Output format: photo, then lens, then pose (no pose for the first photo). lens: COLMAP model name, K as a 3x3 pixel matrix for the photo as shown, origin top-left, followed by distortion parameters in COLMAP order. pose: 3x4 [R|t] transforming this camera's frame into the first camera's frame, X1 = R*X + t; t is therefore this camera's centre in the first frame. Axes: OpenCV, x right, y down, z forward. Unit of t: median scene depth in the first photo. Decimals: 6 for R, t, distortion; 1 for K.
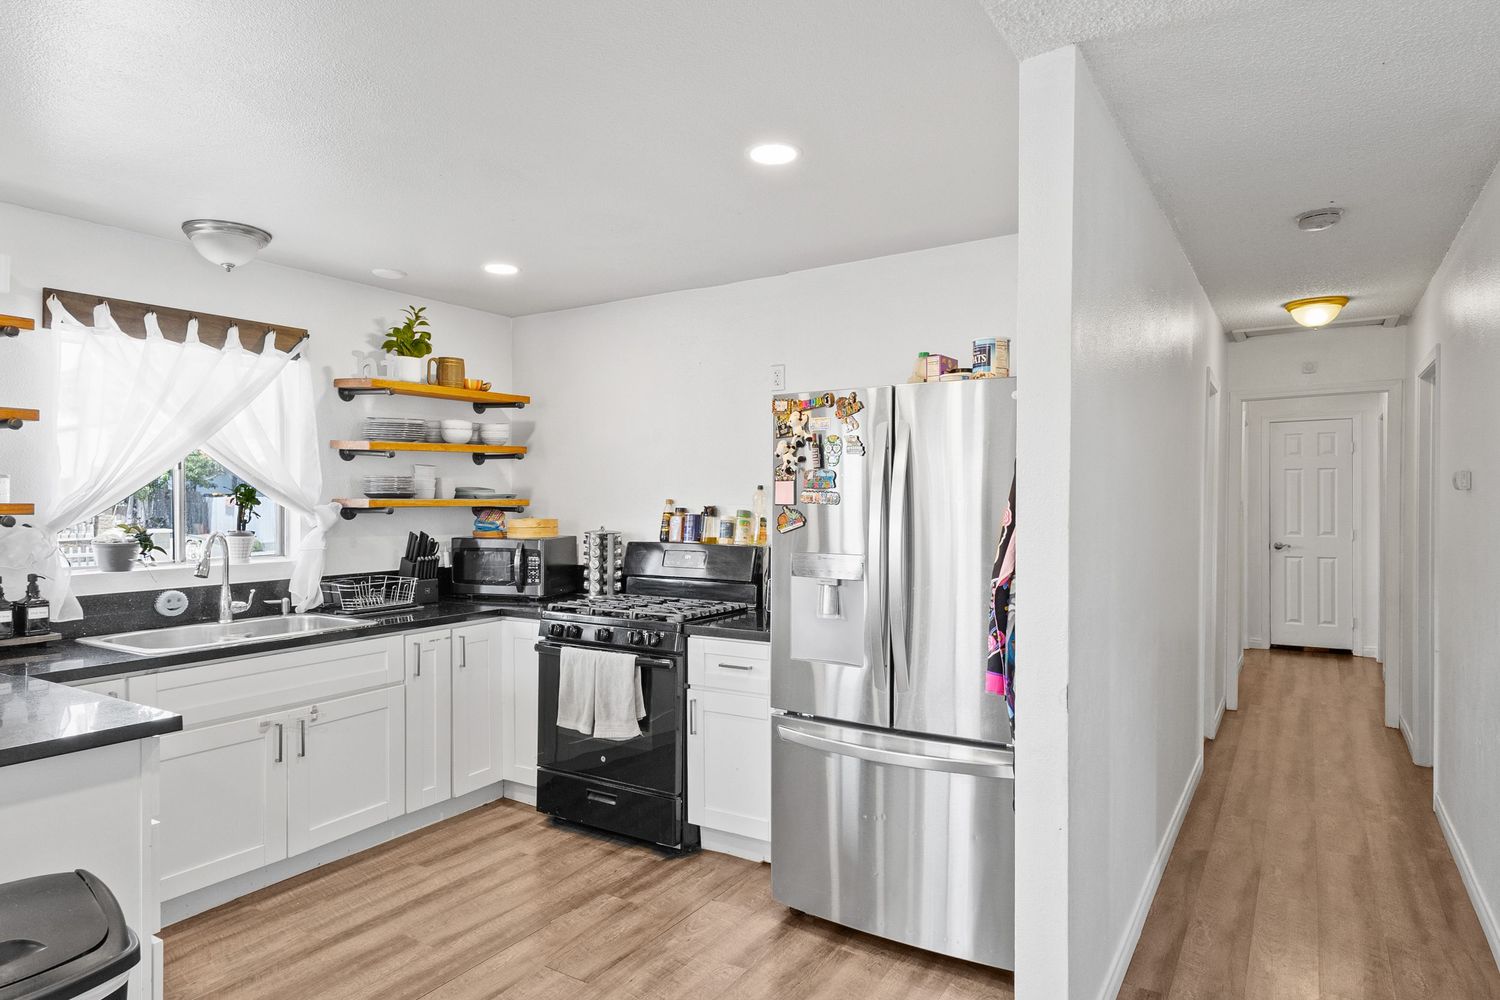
lens RADIAL K [[856.9, 0, 776.7], [0, 856.9, 489.7], [0, 0, 1]] dist [-0.000185, -0.002651]
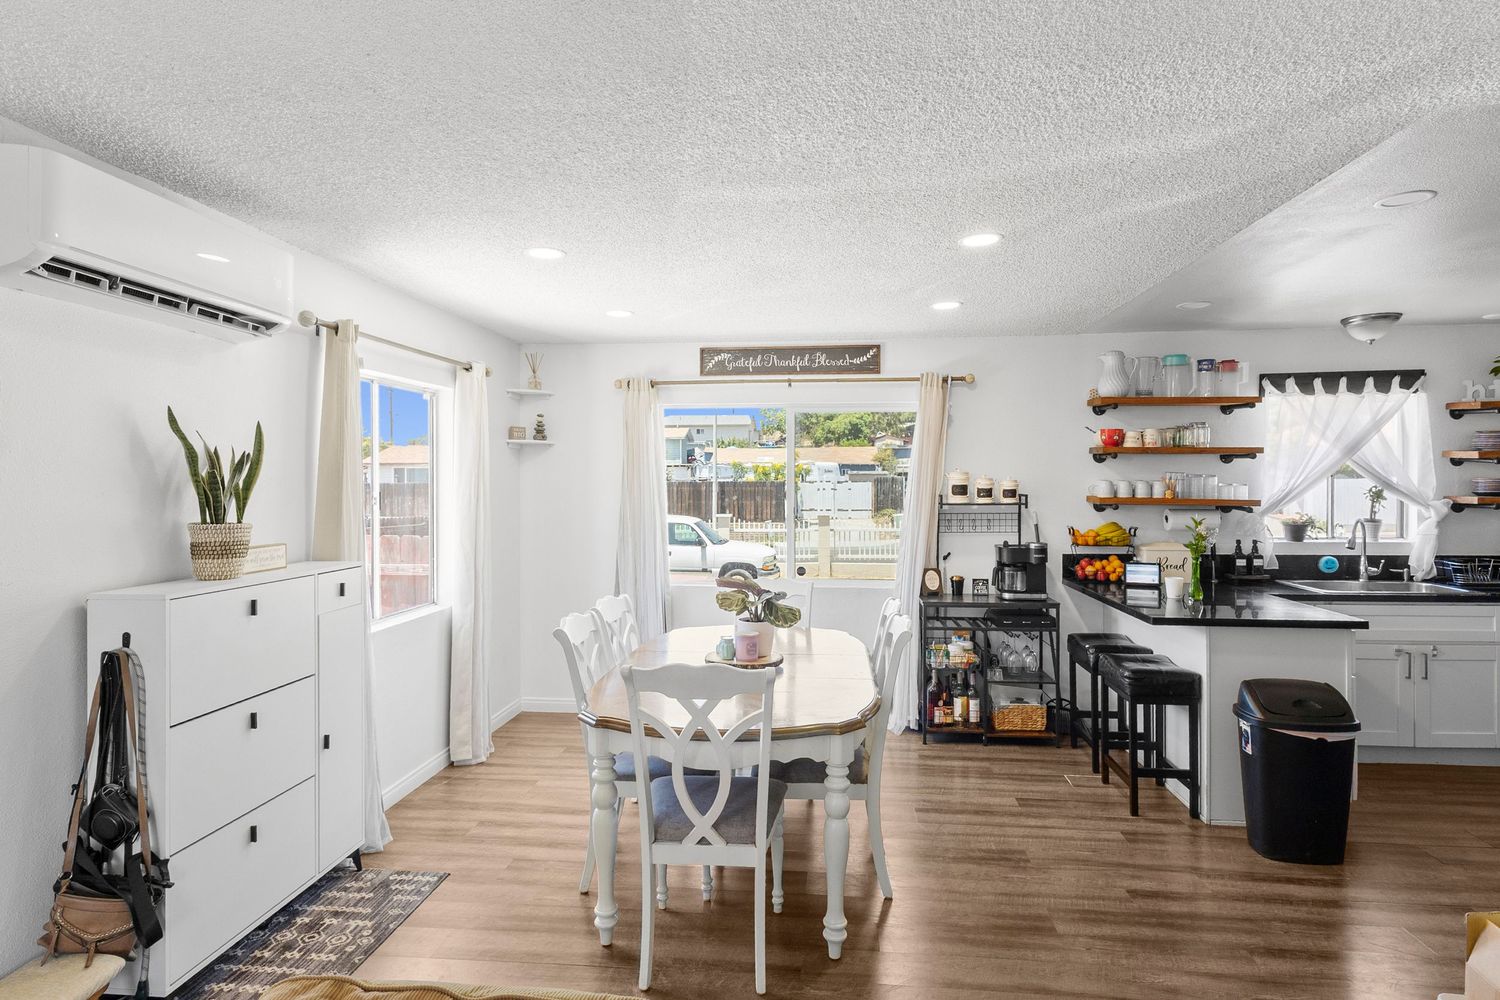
lens RADIAL K [[856.9, 0, 776.7], [0, 856.9, 489.7], [0, 0, 1]] dist [-0.000185, -0.002651]
pose [[0.443637, 0.011883, -0.896128, 0.217295], [0.010648, 0.999772, 0.018528, -0.038224], [0.896143, -0.017762, 0.443409, -0.537557]]
